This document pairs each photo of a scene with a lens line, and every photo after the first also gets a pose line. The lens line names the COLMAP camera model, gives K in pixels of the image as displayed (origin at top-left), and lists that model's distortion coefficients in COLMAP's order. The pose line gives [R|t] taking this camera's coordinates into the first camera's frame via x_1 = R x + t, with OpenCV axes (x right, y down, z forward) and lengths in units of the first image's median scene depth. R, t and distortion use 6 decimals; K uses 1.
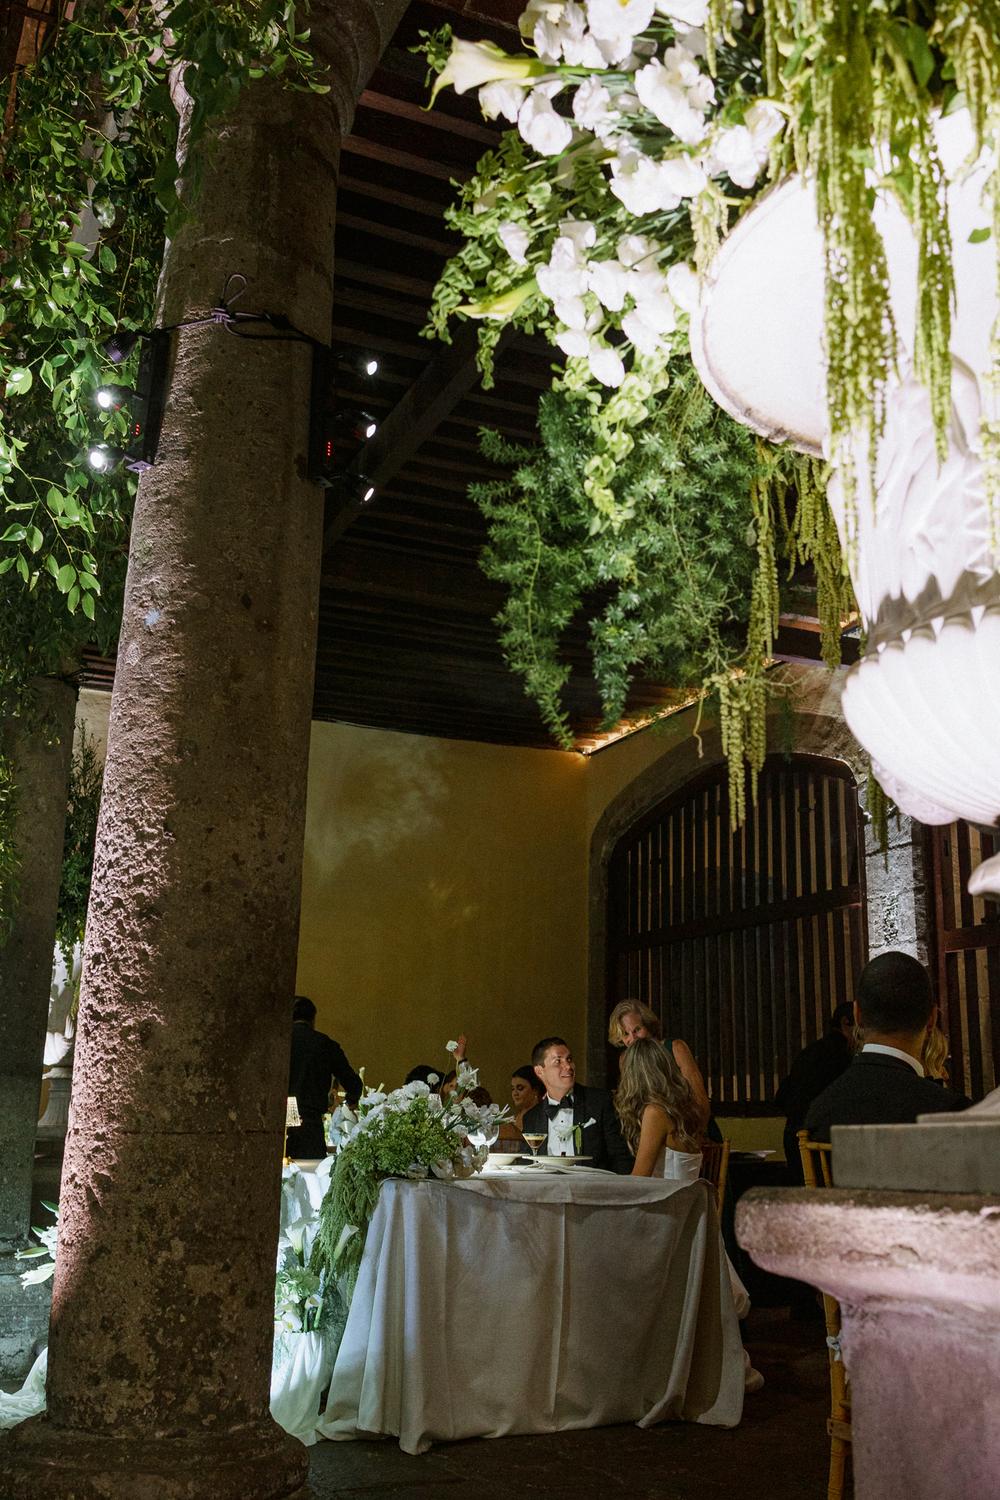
lens RADIAL K [[1486.4, 0, 500.0], [0, 1486.4, 750.0], [0, 0, 1]] dist [0.007707, 0.008079]
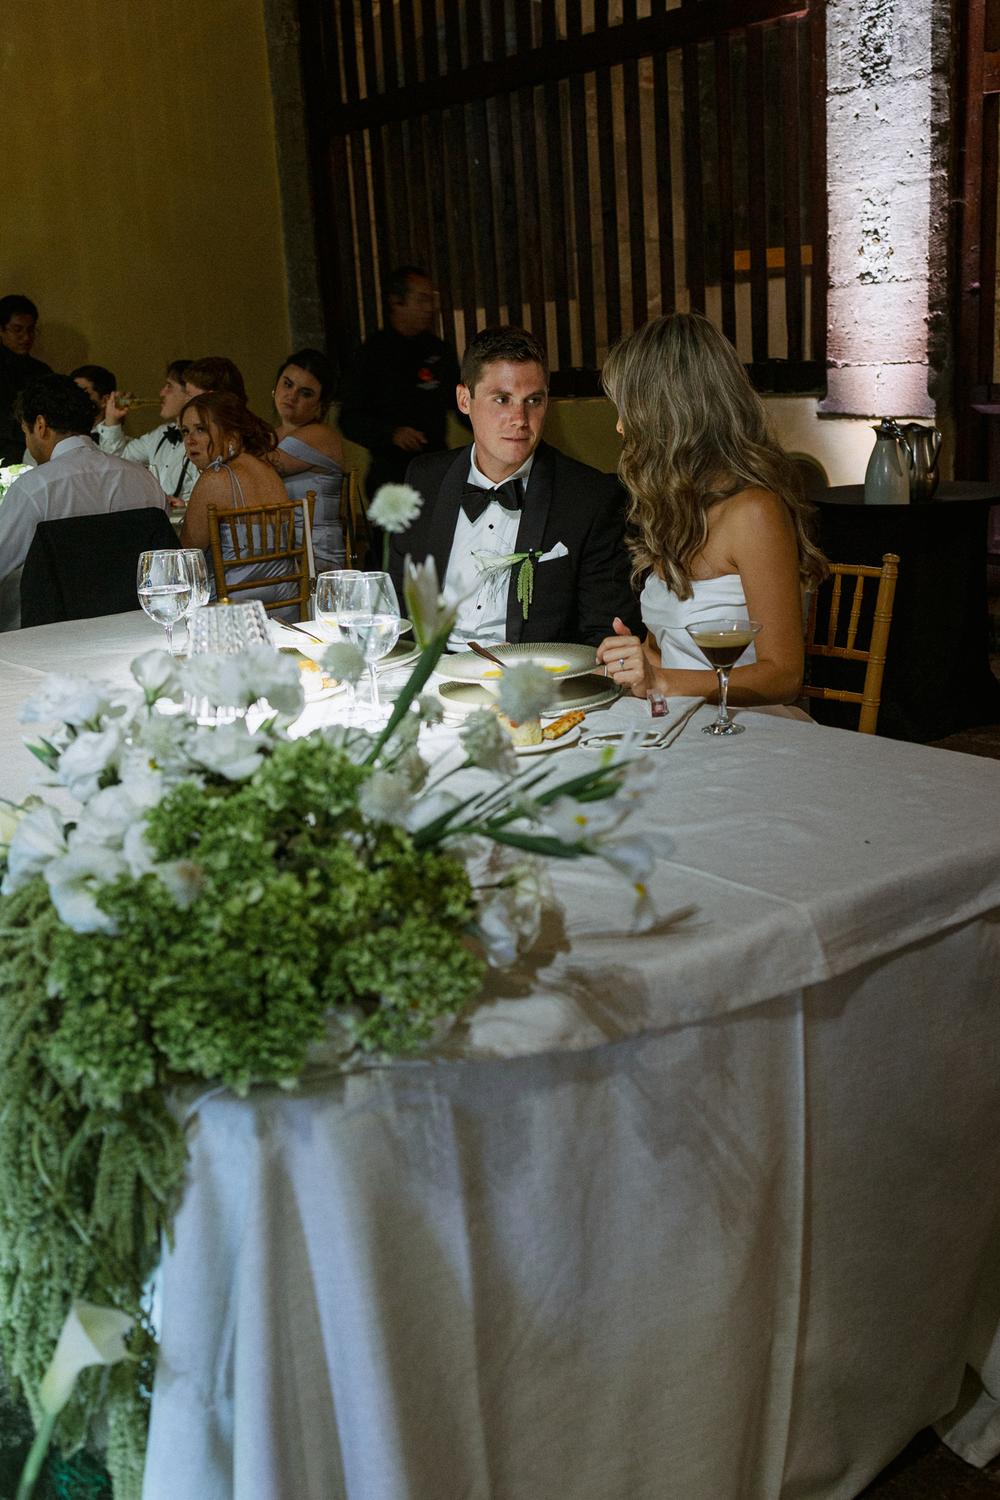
lens RADIAL K [[1606.4, 0, 498.3], [0, 1606.4, 807.8], [0, 0, 1]] dist [-0.006096, 0.002537]
pose [[0.968469, -0.139602, 0.206347, -0.079716], [0.017104, 0.863559, 0.503958, 0.119947], [-0.248546, -0.484539, 0.838717, 0.807531]]
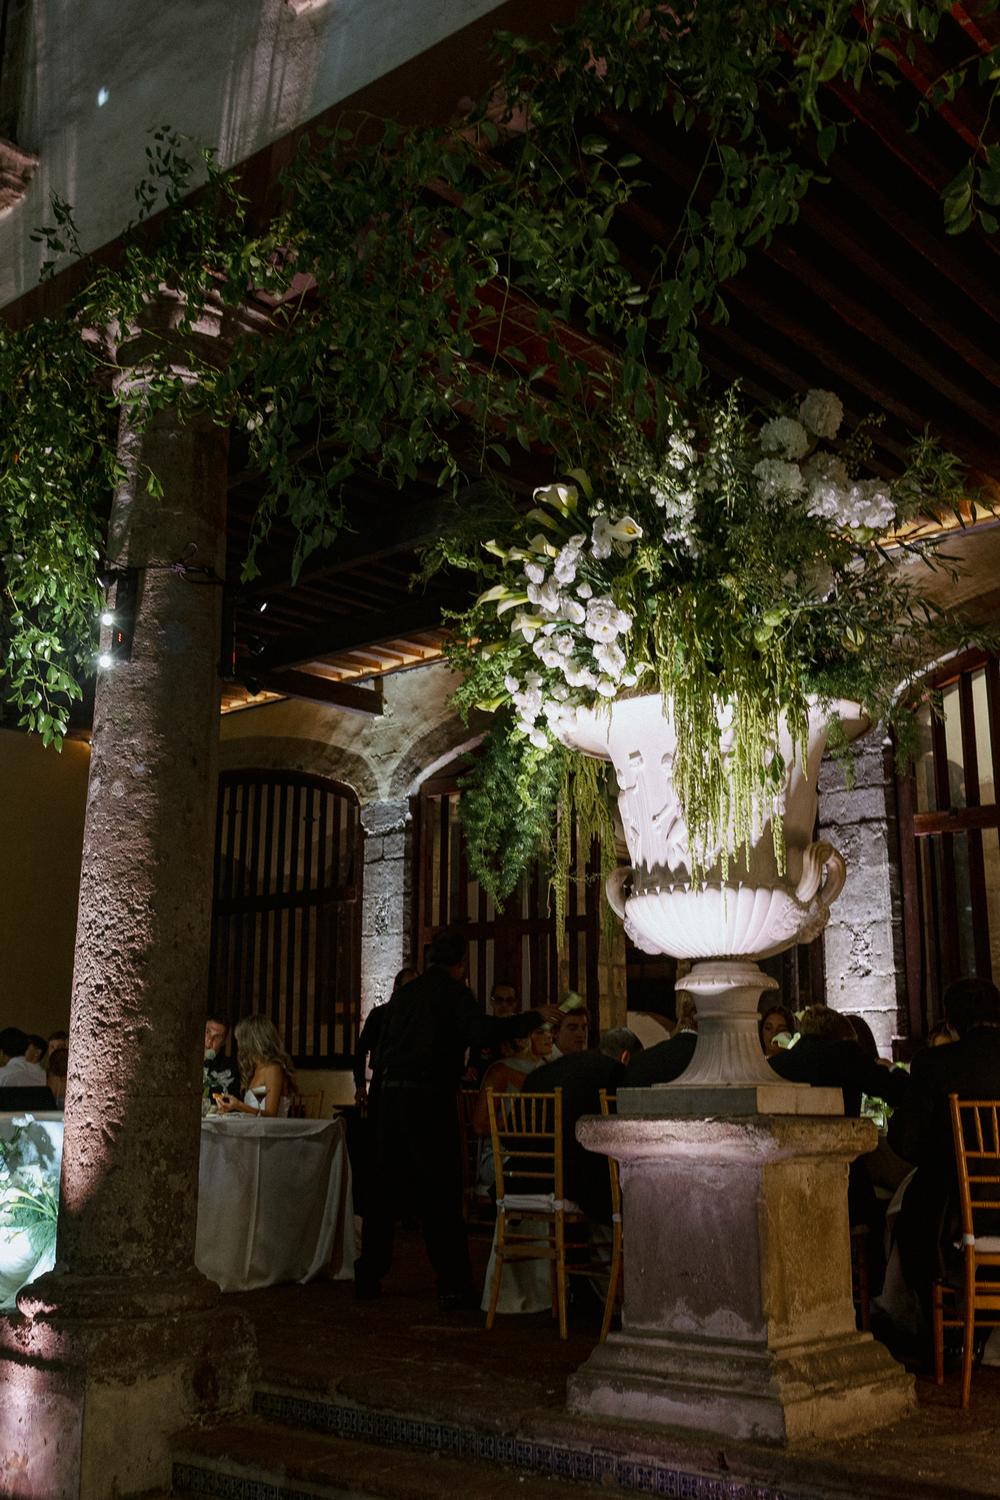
lens RADIAL K [[1521.5, 0, 492.6], [0, 1521.5, 755.1], [0, 0, 1]] dist [0.015603, 0.017161]
pose [[0.907571, 0.072187, 0.413648, -0.414959], [-0.090277, 0.995620, 0.024325, -0.130697], [-0.410080, -0.059419, 0.910112, -0.451005]]
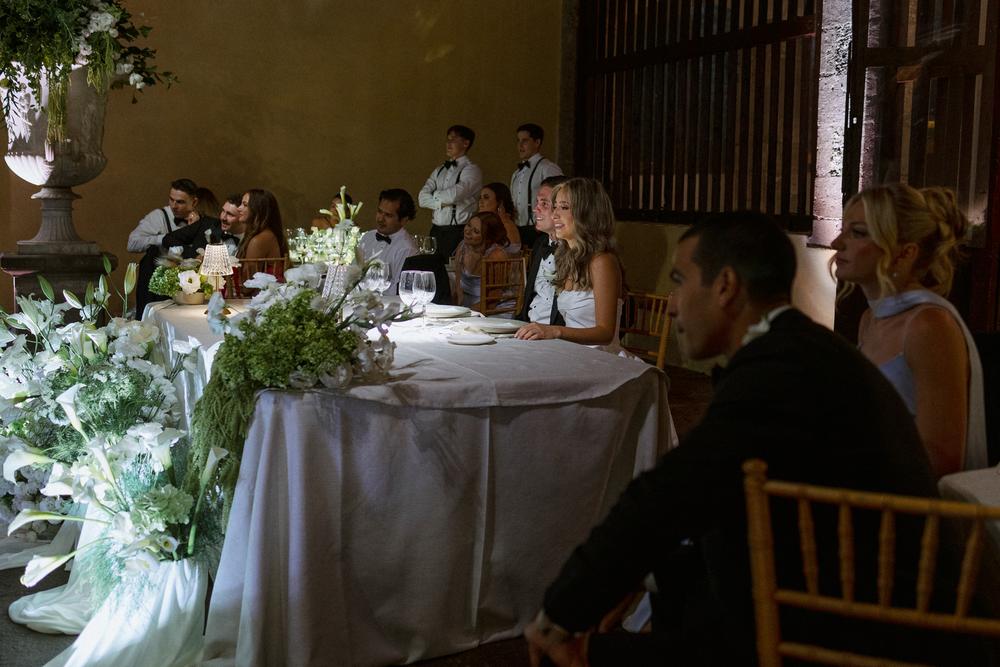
lens RADIAL K [[1099.3, 0, 552.6], [0, 1099.3, 301.9], [0, 0, 1]] dist [0.016335, -0.007938]
pose [[0.999220, -0.002684, 0.039405, 0.057963], [-0.010930, 0.939931, 0.341190, 0.039046], [-0.037954, -0.341355, 0.939168, 0.459424]]
